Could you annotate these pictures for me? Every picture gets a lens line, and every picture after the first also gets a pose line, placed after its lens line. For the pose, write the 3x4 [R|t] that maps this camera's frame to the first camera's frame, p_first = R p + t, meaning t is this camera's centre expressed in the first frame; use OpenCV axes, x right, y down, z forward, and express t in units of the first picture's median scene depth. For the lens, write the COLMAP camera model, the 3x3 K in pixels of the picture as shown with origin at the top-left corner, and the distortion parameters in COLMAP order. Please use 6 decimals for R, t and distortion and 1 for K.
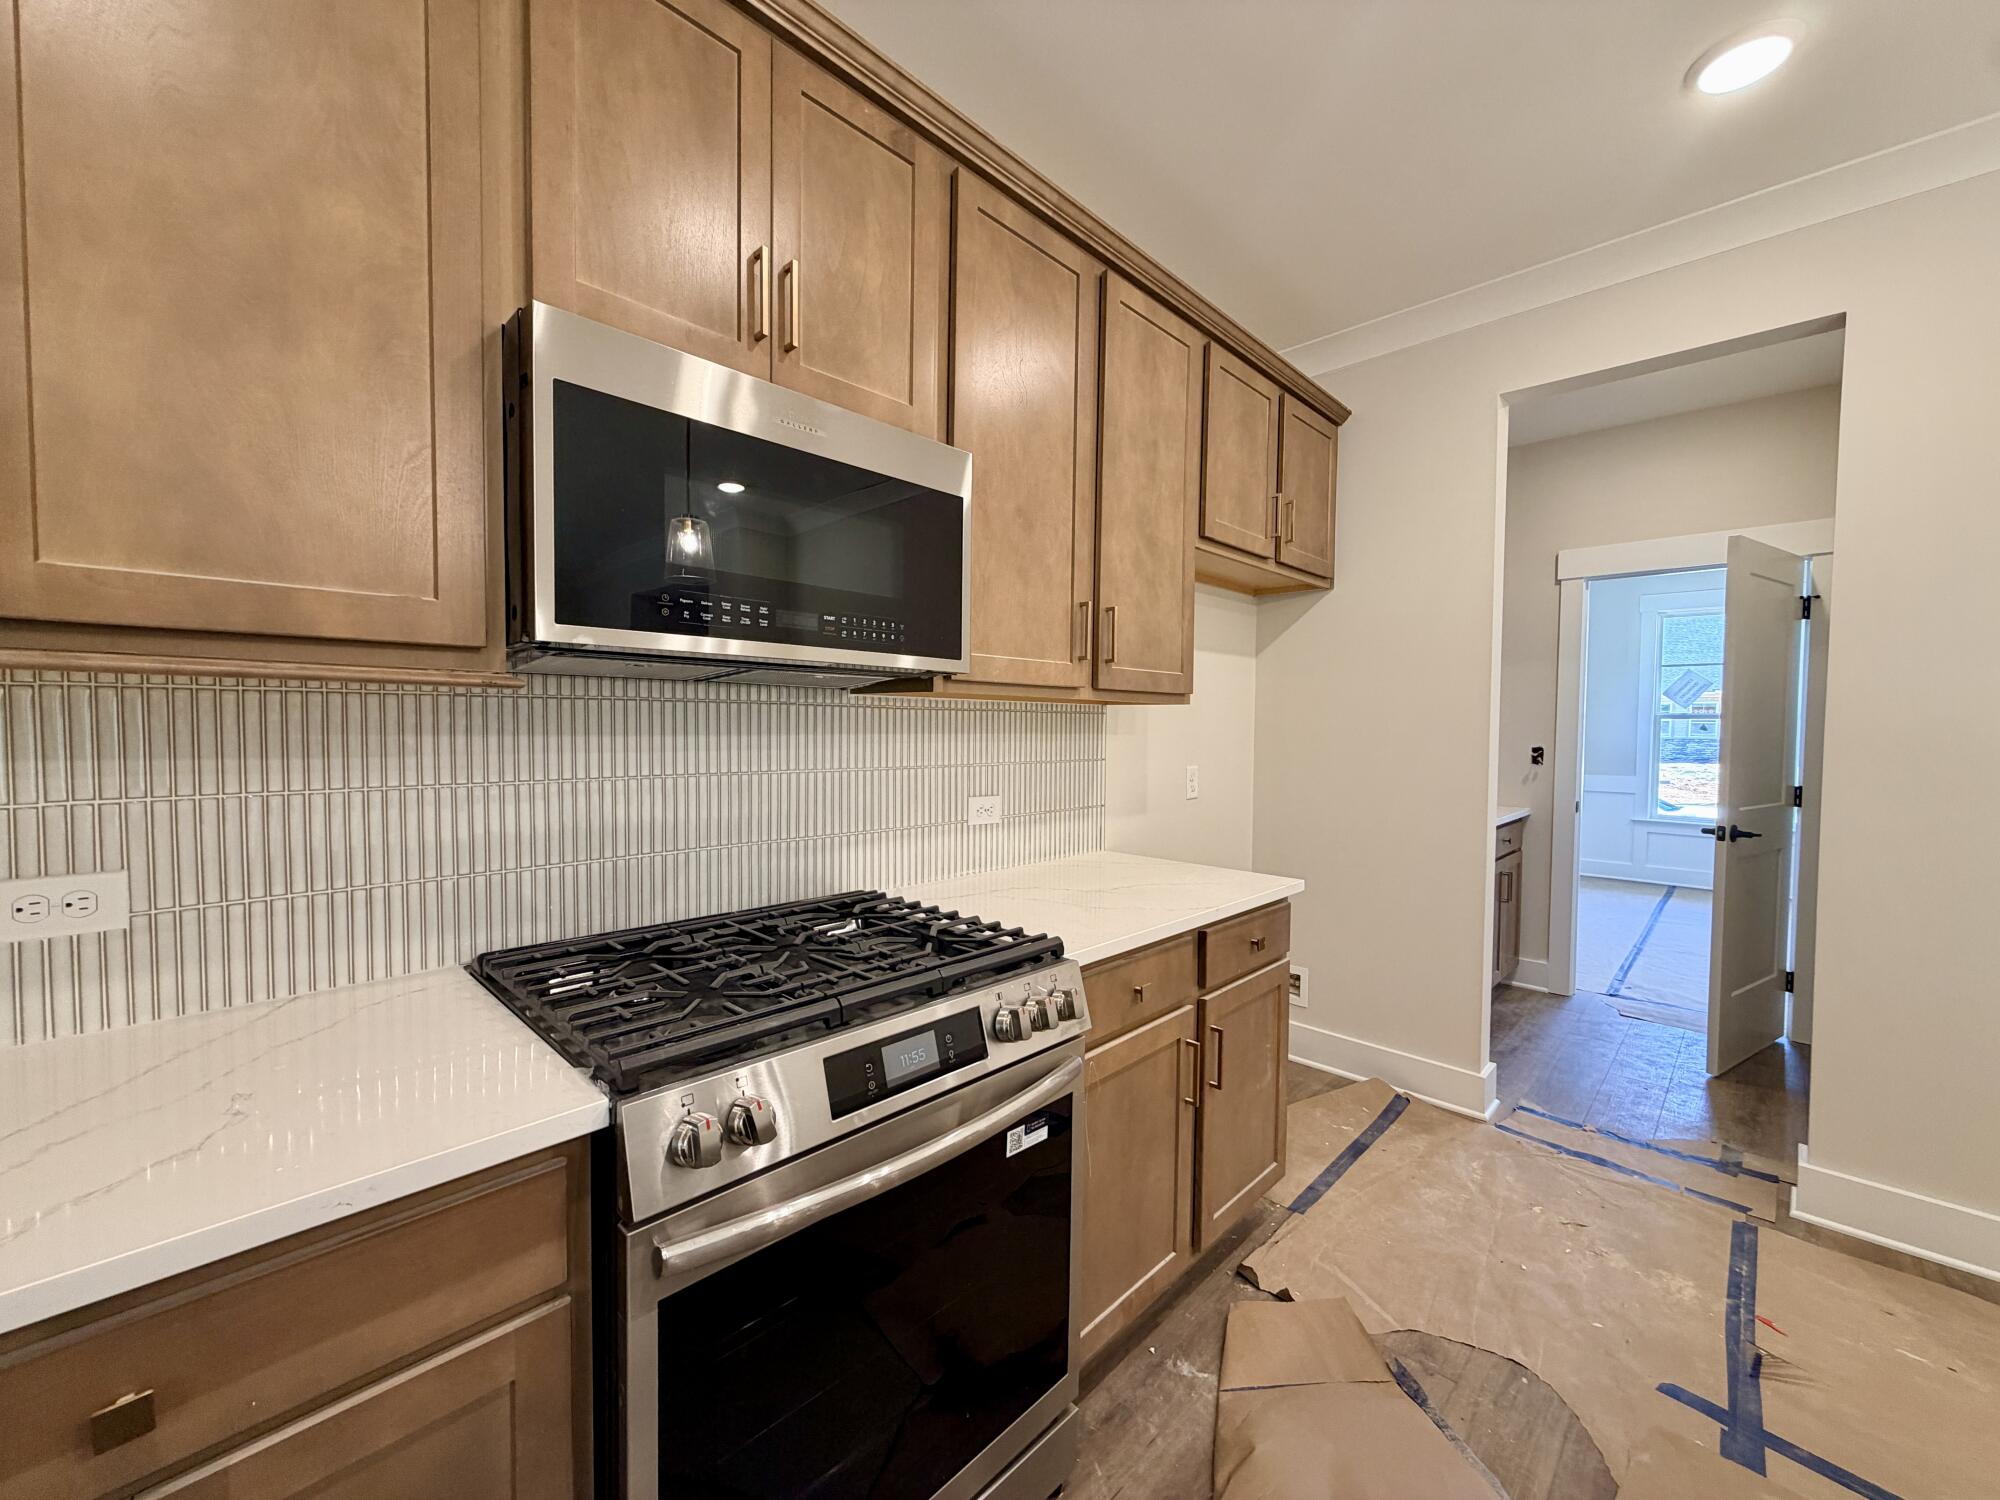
lens RADIAL K [[791.8, 0, 991.1], [0, 791.8, 752.3], [0, 0, 1]] dist [0.002167, -0.000537]
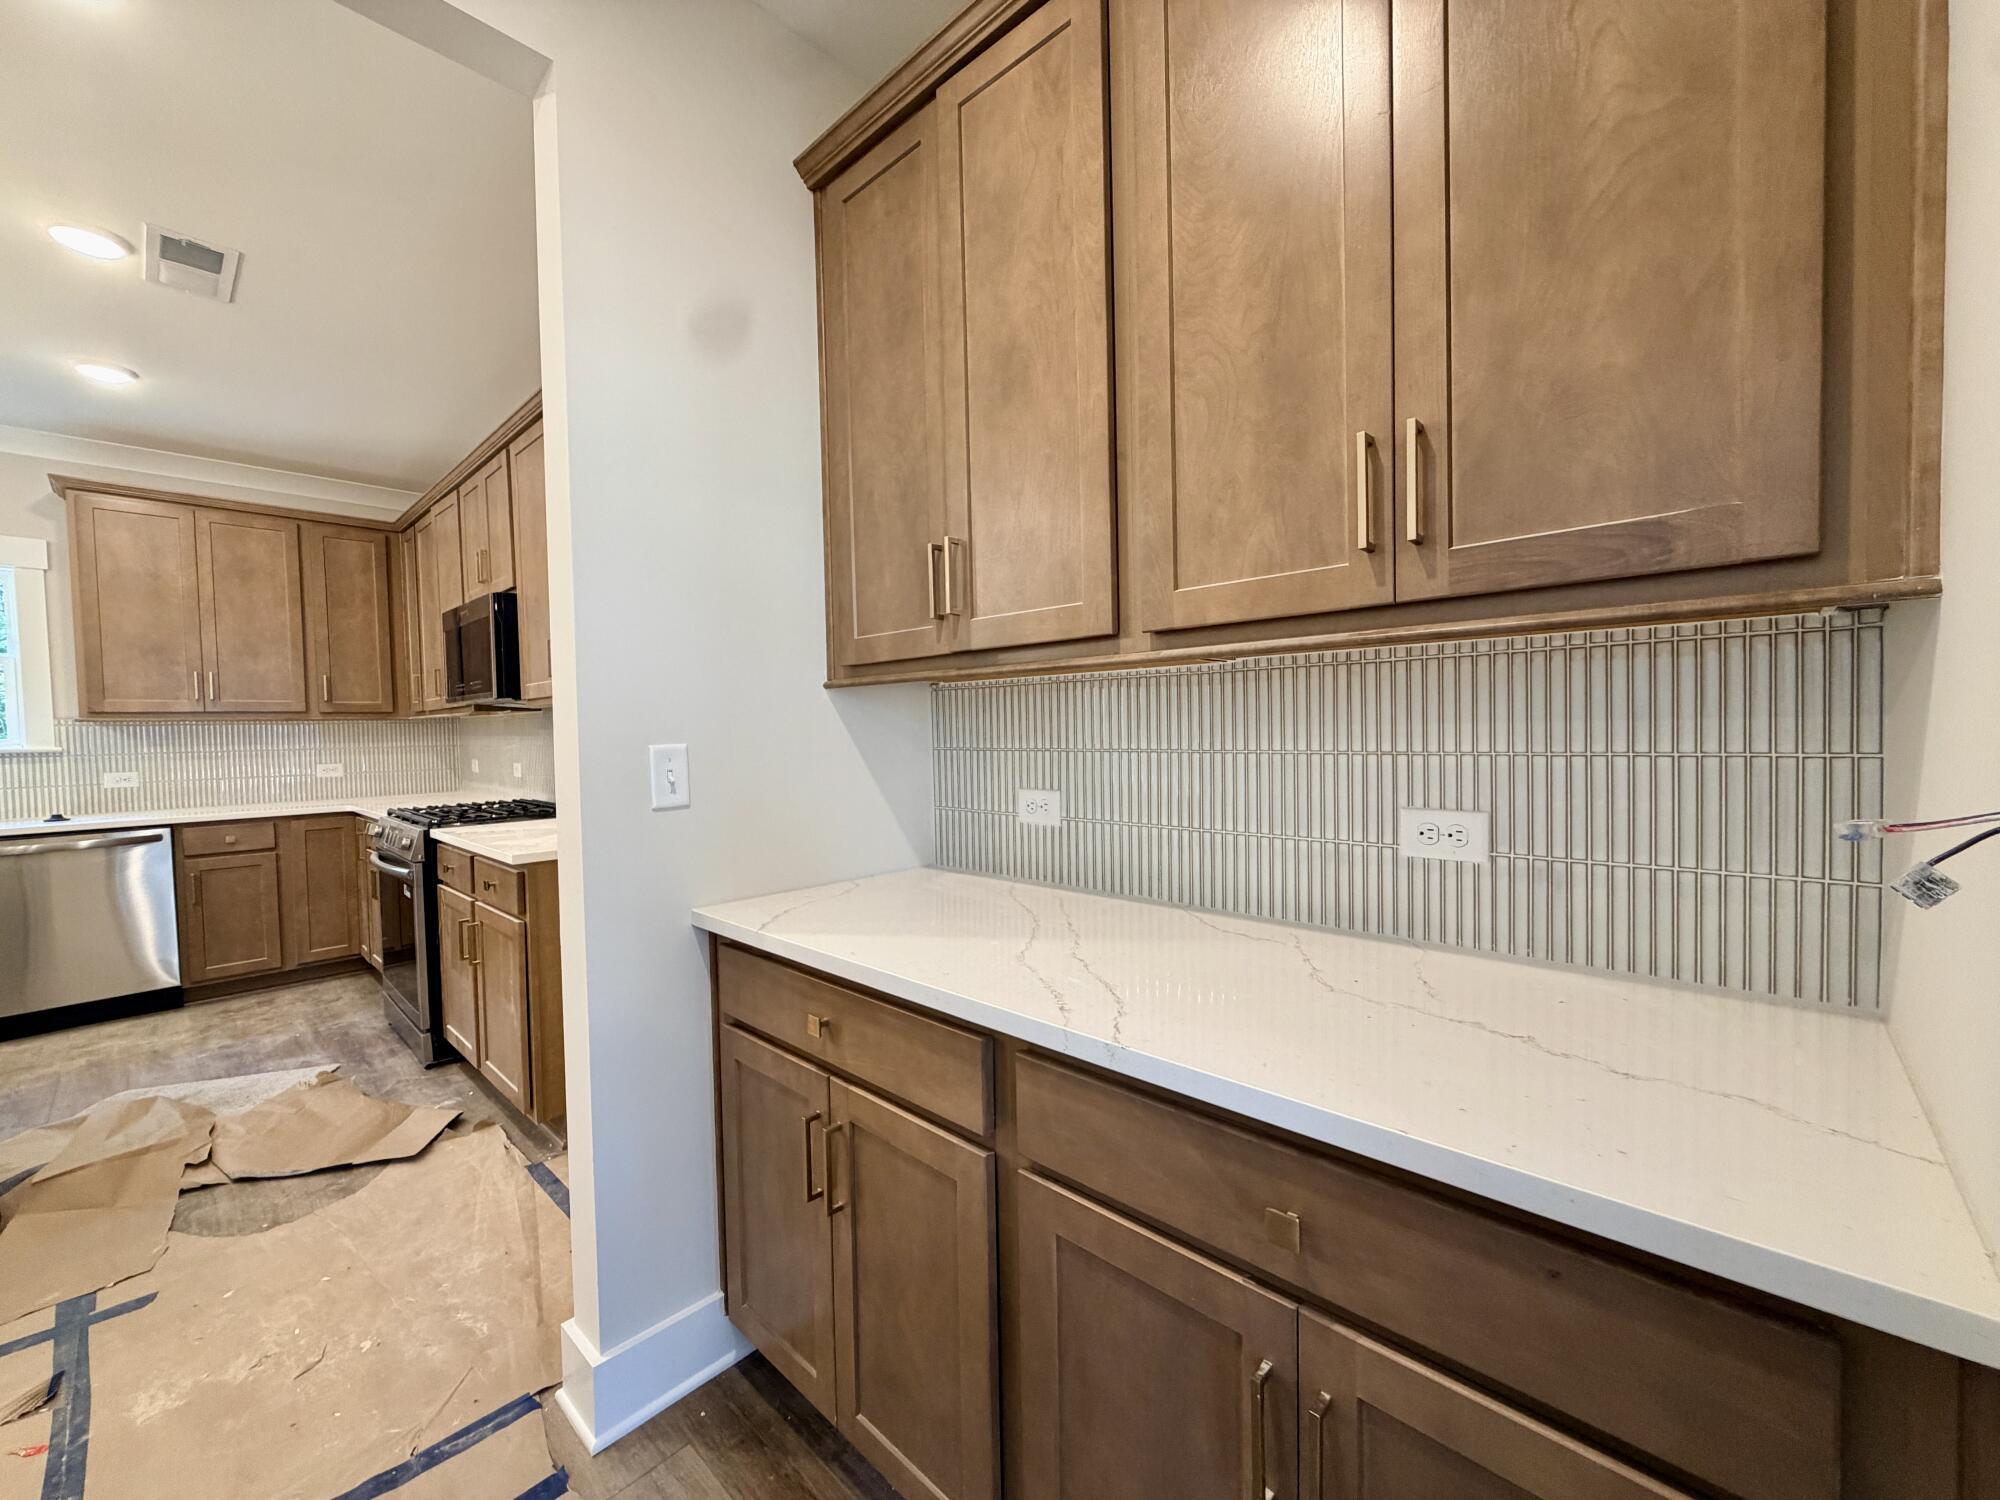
lens RADIAL K [[791.8, 0, 991.1], [0, 791.8, 752.3], [0, 0, 1]] dist [0.002167, -0.000537]
pose [[0.018119, 0.038745, -0.999085, 1.241512], [-0.008130, 0.999222, 0.038603, -0.019699], [0.999803, 0.007424, 0.018420, 1.367009]]
